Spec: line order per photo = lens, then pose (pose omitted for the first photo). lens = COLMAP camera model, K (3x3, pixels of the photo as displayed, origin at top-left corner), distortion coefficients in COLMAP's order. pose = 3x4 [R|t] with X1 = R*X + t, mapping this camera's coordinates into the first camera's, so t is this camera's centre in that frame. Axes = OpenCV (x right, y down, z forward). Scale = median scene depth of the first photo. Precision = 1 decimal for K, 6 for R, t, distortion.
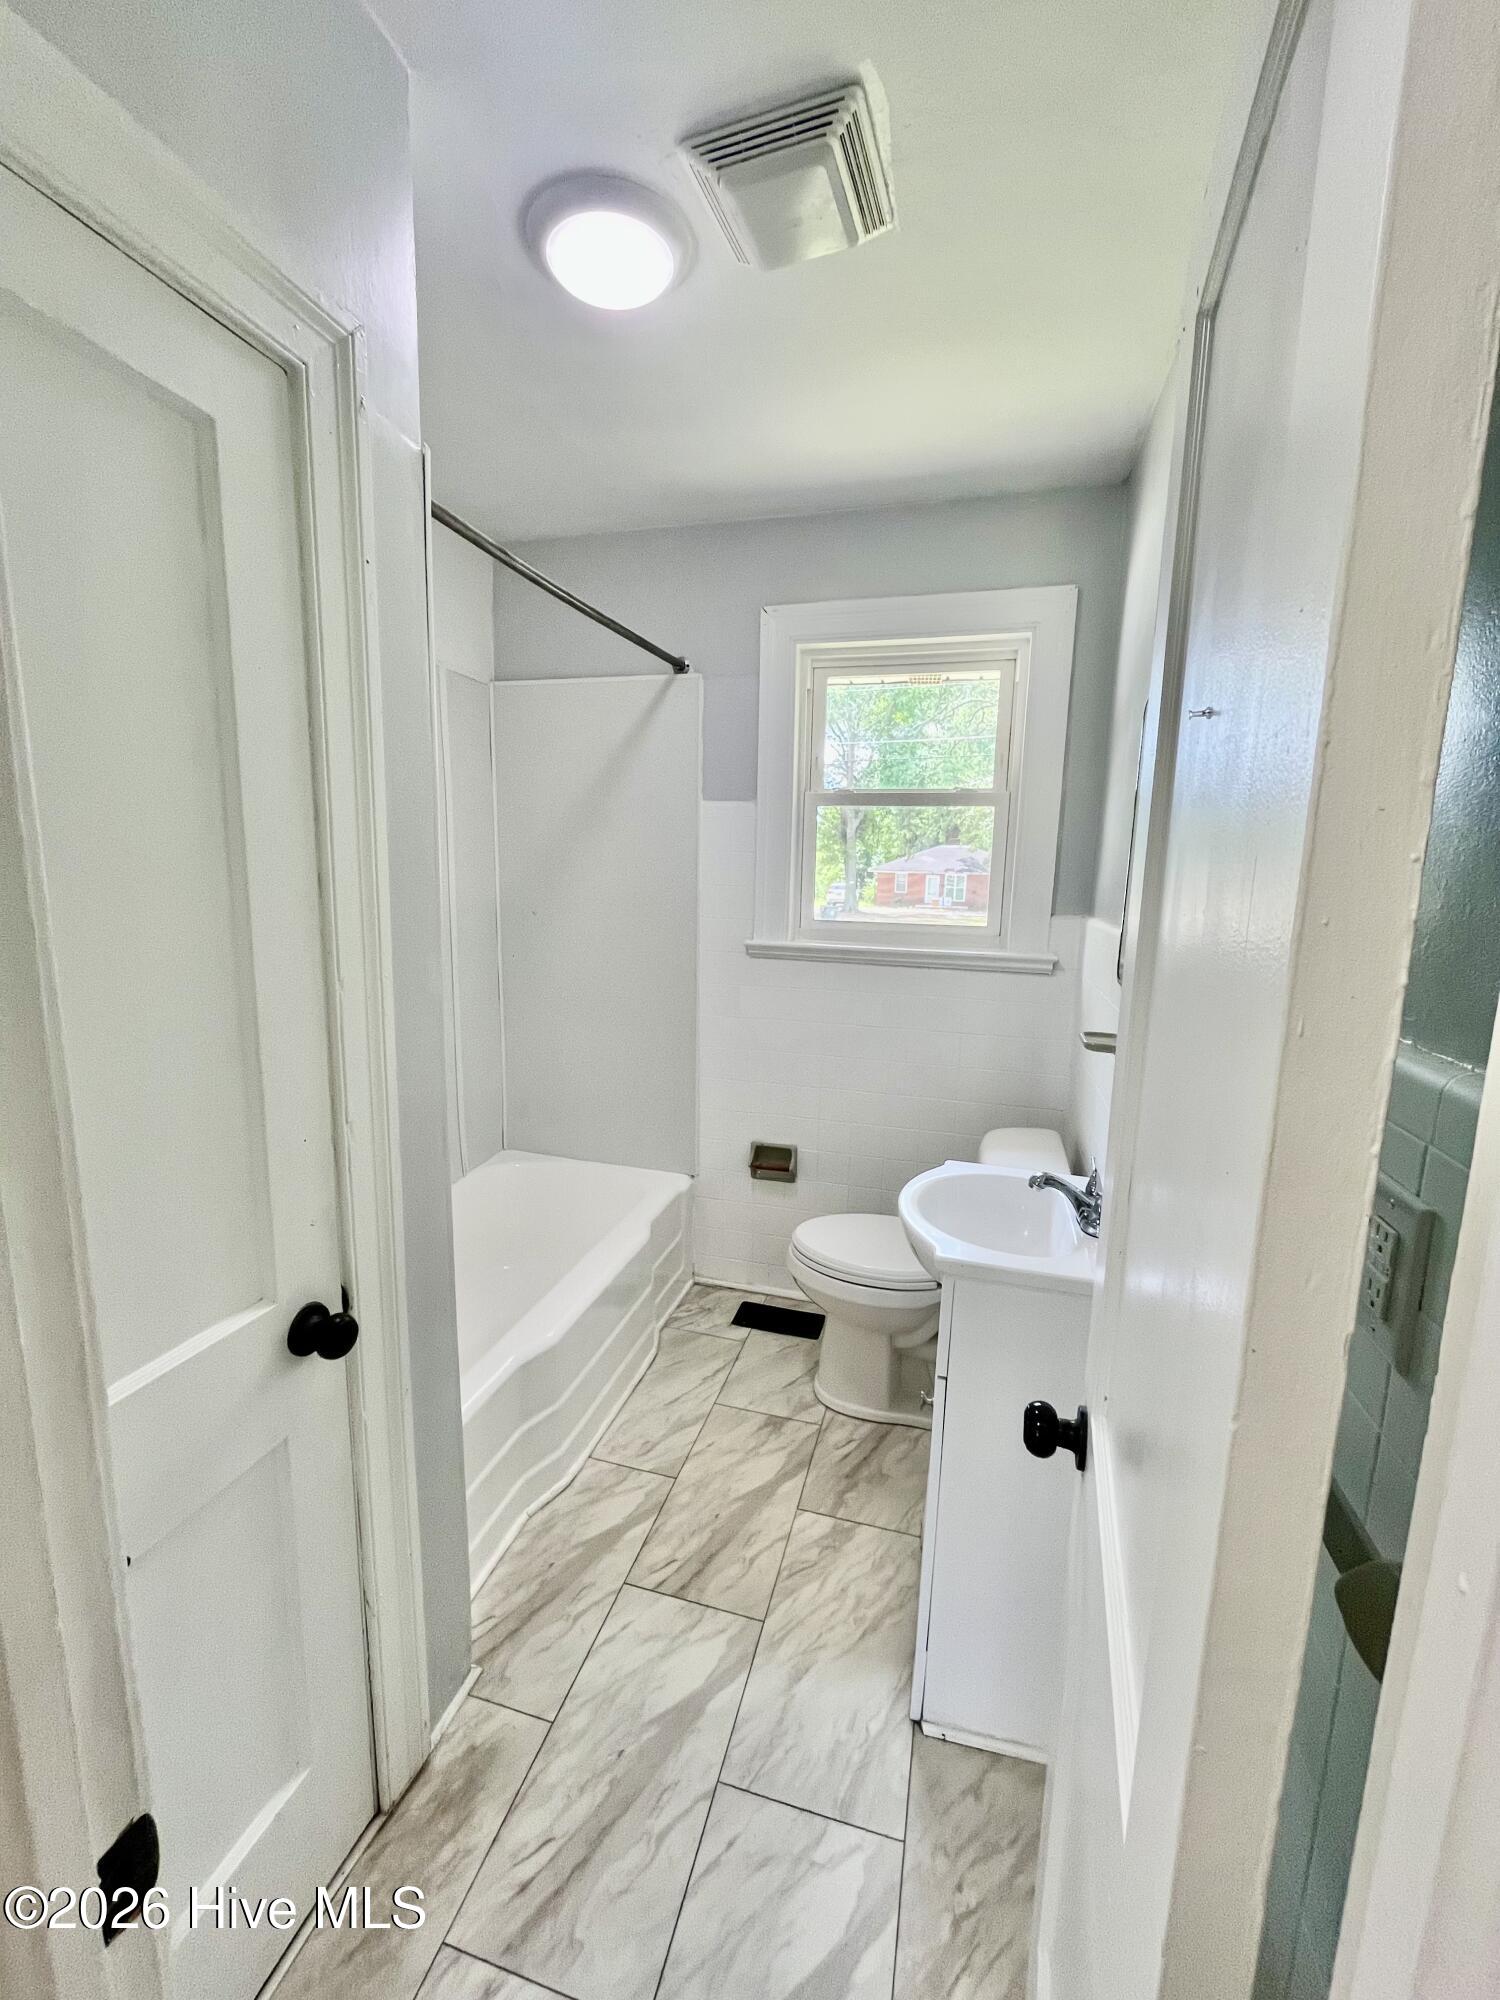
lens RADIAL K [[811.2, 0, 752.9], [0, 811.2, 999.0], [0, 0, 1]] dist [-0.001353, -0.000264]
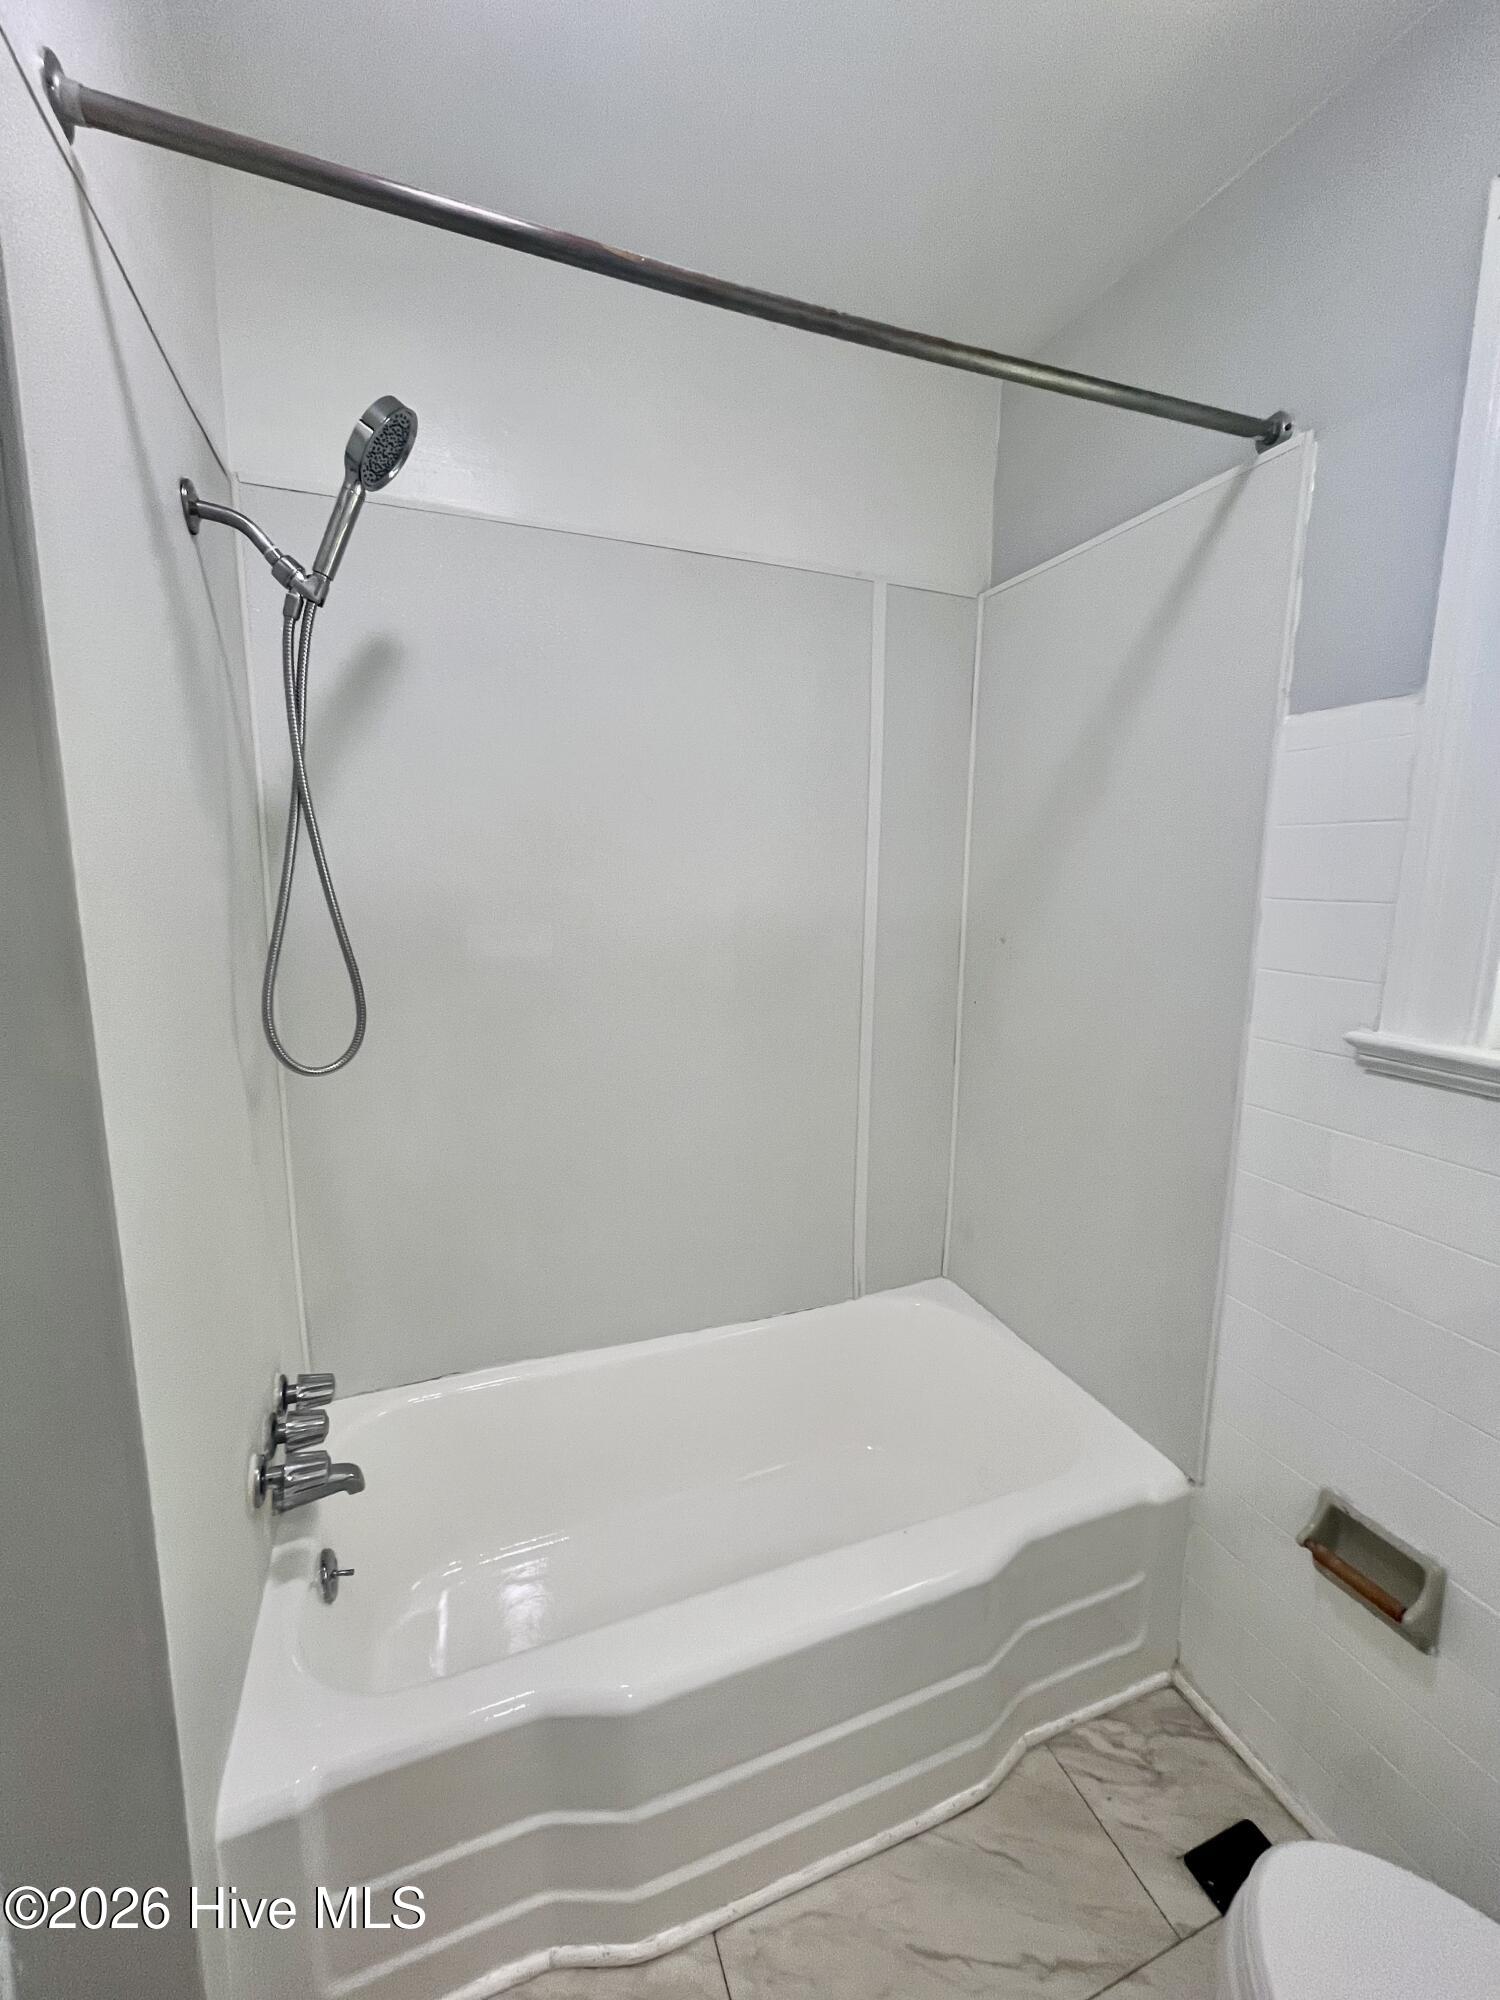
lens RADIAL K [[811.2, 0, 752.9], [0, 811.2, 999.0], [0, 0, 1]] dist [-0.001353, -0.000264]
pose [[0.593153, 0.109379, -0.797625, 0.139581], [-0.119882, 0.991683, 0.046841, -0.070755], [0.796114, 0.067837, 0.601332, 0.494913]]
